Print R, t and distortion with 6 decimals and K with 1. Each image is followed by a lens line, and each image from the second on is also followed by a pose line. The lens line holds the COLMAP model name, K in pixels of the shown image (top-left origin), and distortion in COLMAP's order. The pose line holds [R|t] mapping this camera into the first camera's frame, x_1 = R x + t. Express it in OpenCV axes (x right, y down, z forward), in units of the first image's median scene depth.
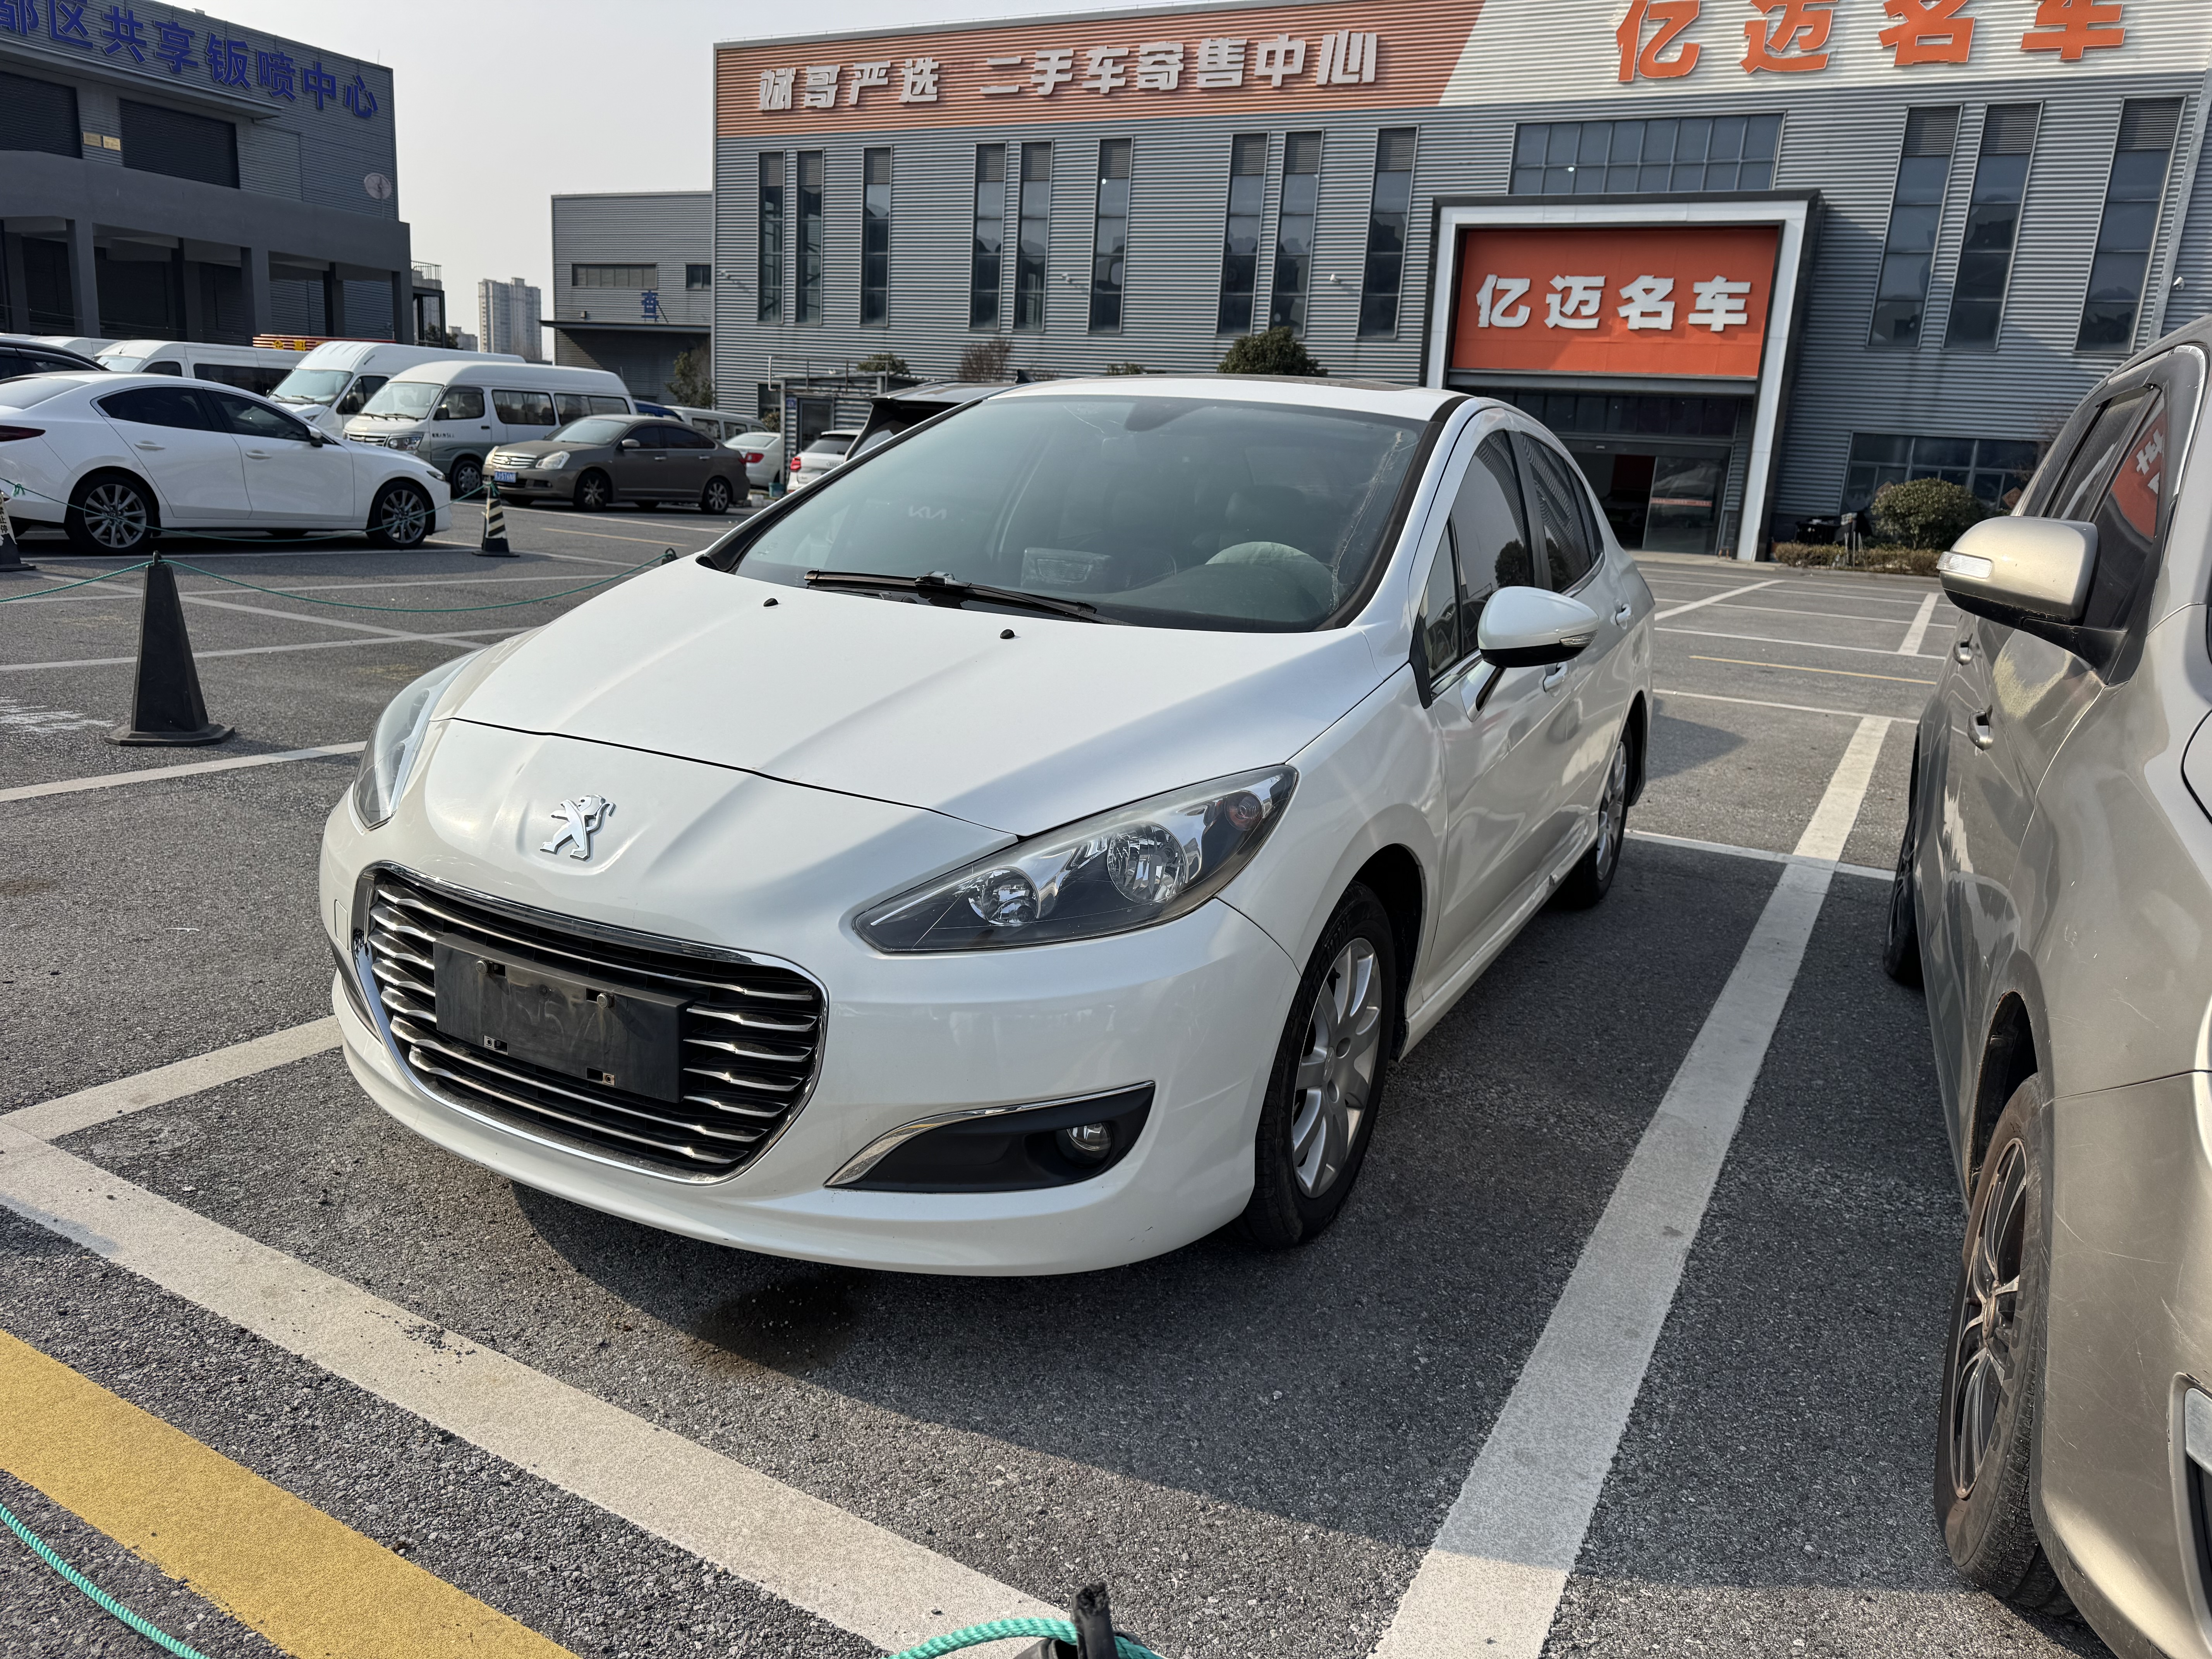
lens RADIAL K [[1558.4, 0, 1098.5], [0, 1558.4, 833.3], [0, 0, 1]] dist [0.009513, -0.014339]
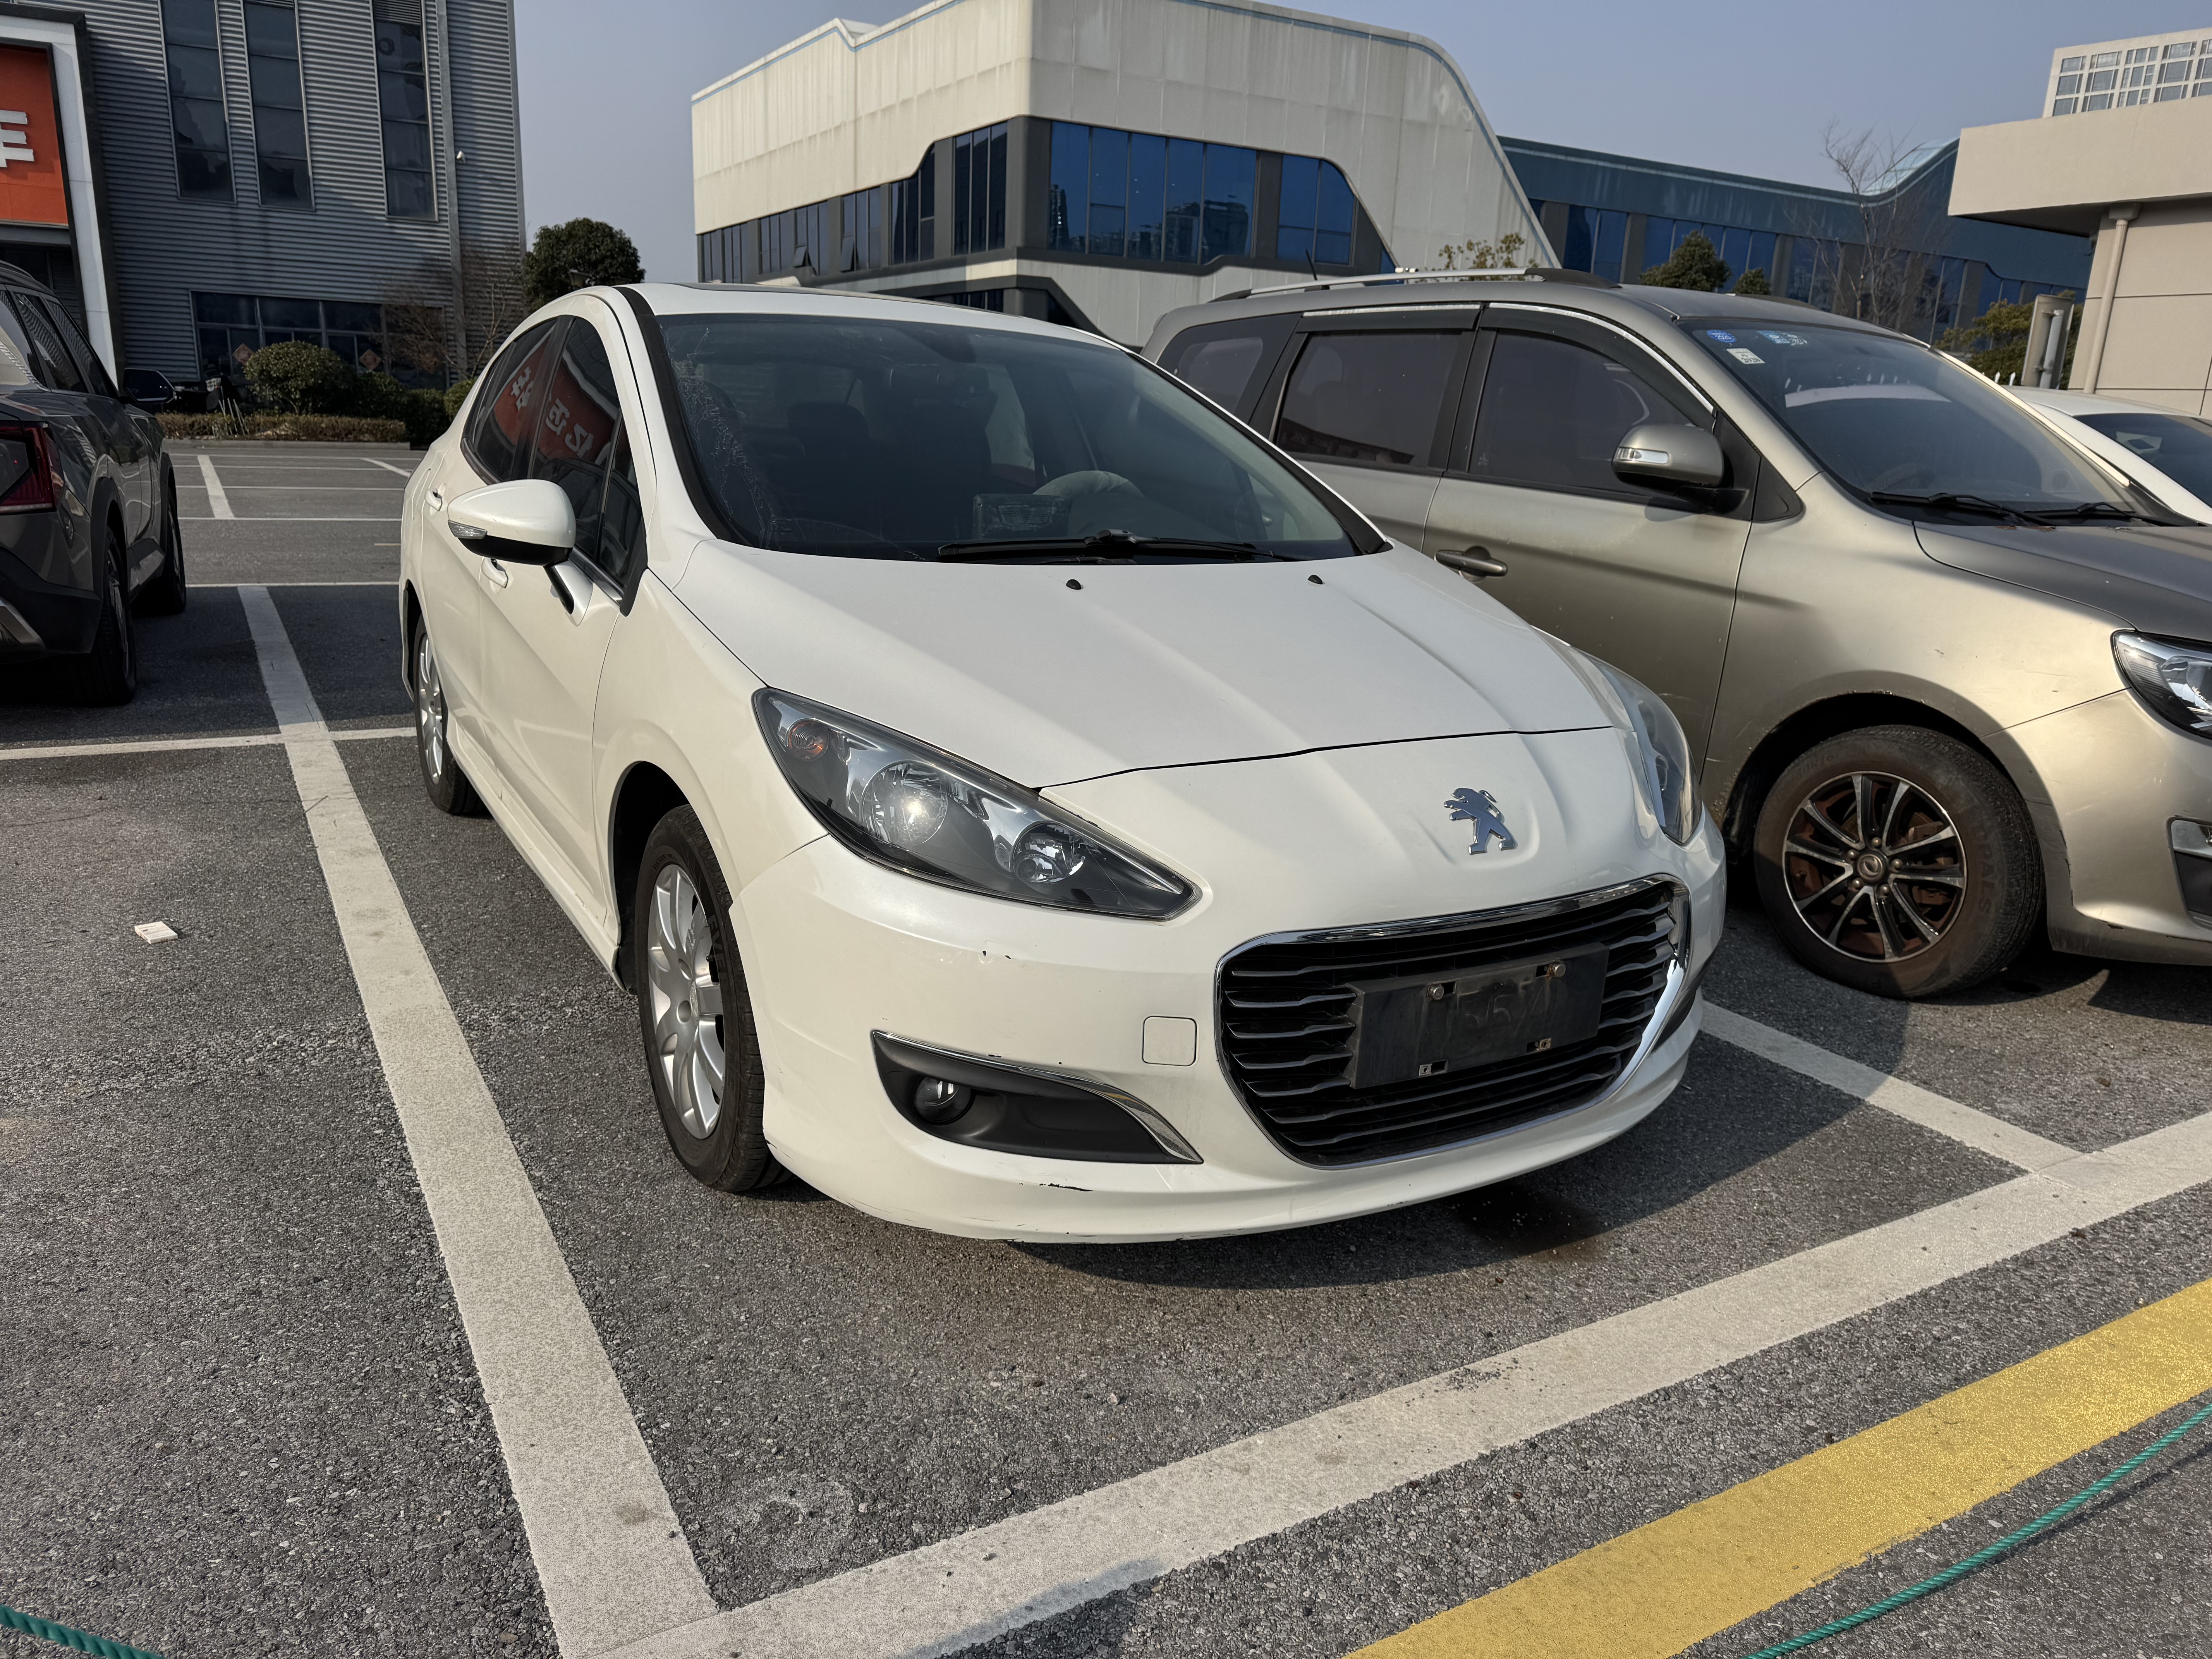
lens RADIAL K [[1558.4, 0, 1113.8], [0, 1558.4, 823.8], [0, 0, 1]] dist [0.009513, -0.014339]
pose [[0.526818, -0.255841, 0.810561, -0.702856], [0.189570, 0.964971, 0.181369, -0.126272], [-0.828569, 0.058109, 0.556863, 0.358062]]
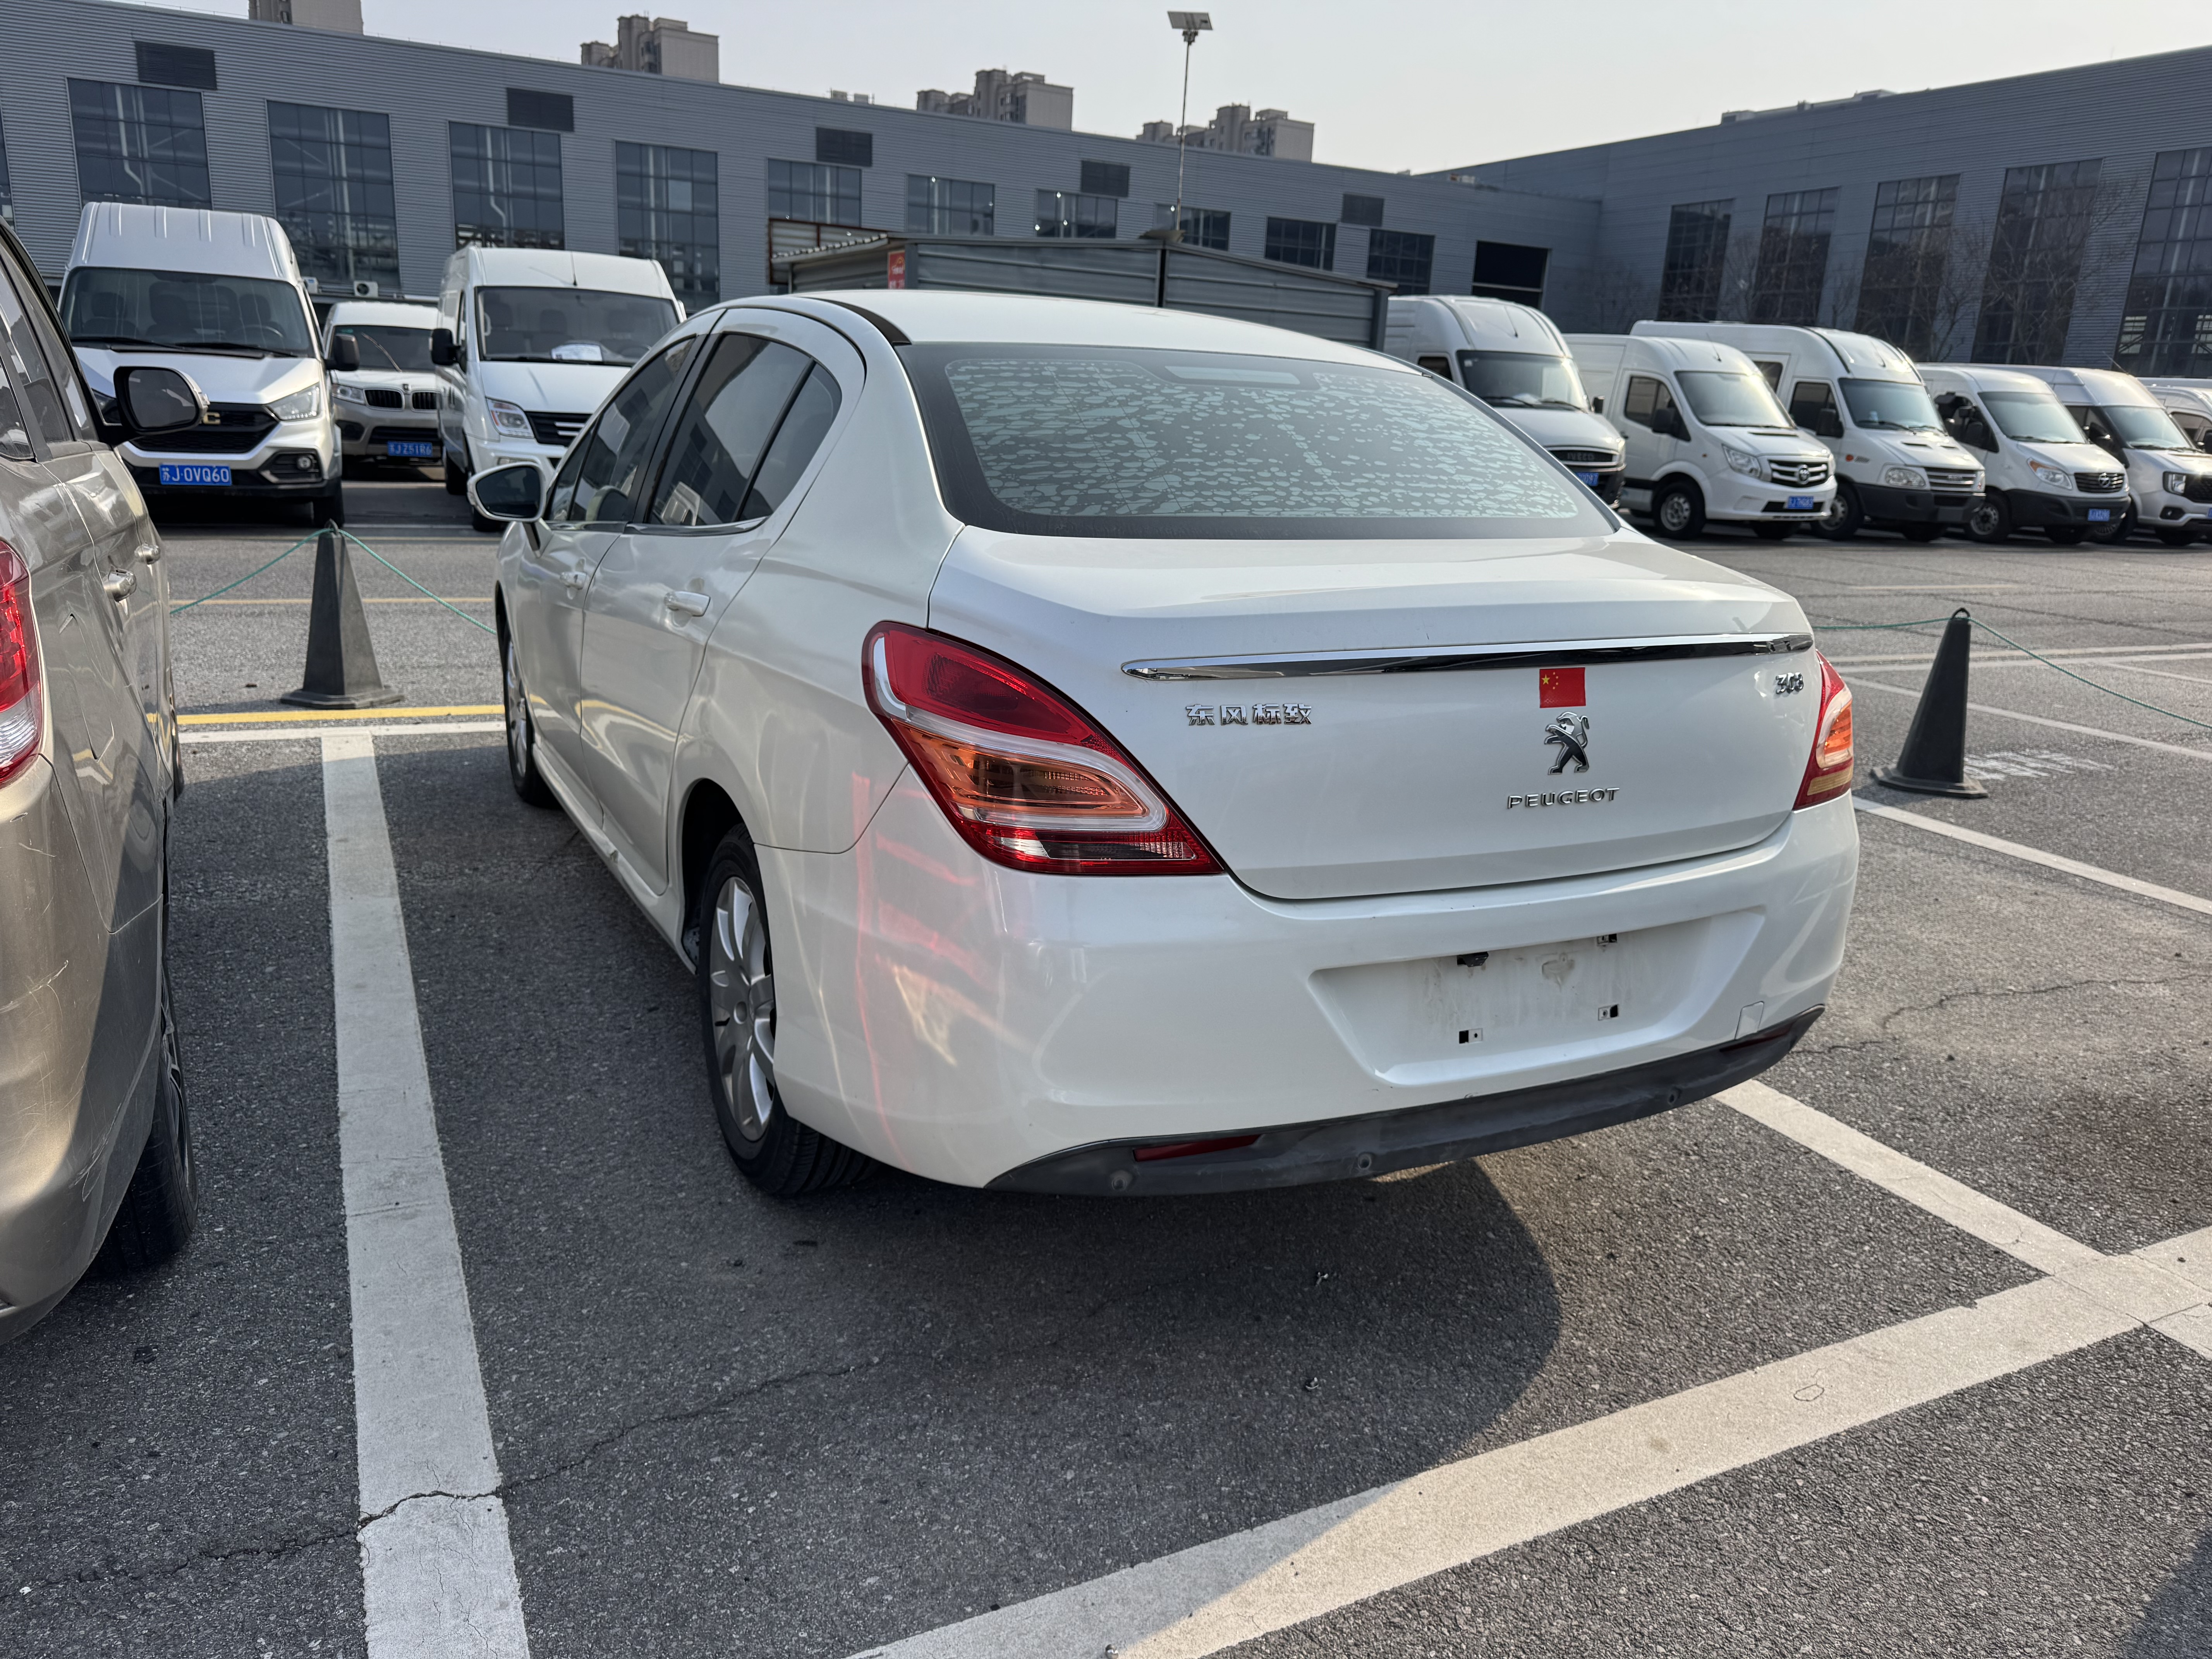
lens RADIAL K [[1558.4, 0, 1107.2], [0, 1558.4, 819.0], [0, 0, 1]] dist [0.009513, -0.014339]
pose [[-0.569604, 0.126753, -0.812087, 0.838279], [-0.268275, 0.905252, 0.329465, -0.346487], [0.776904, 0.405527, -0.481631, 1.632012]]
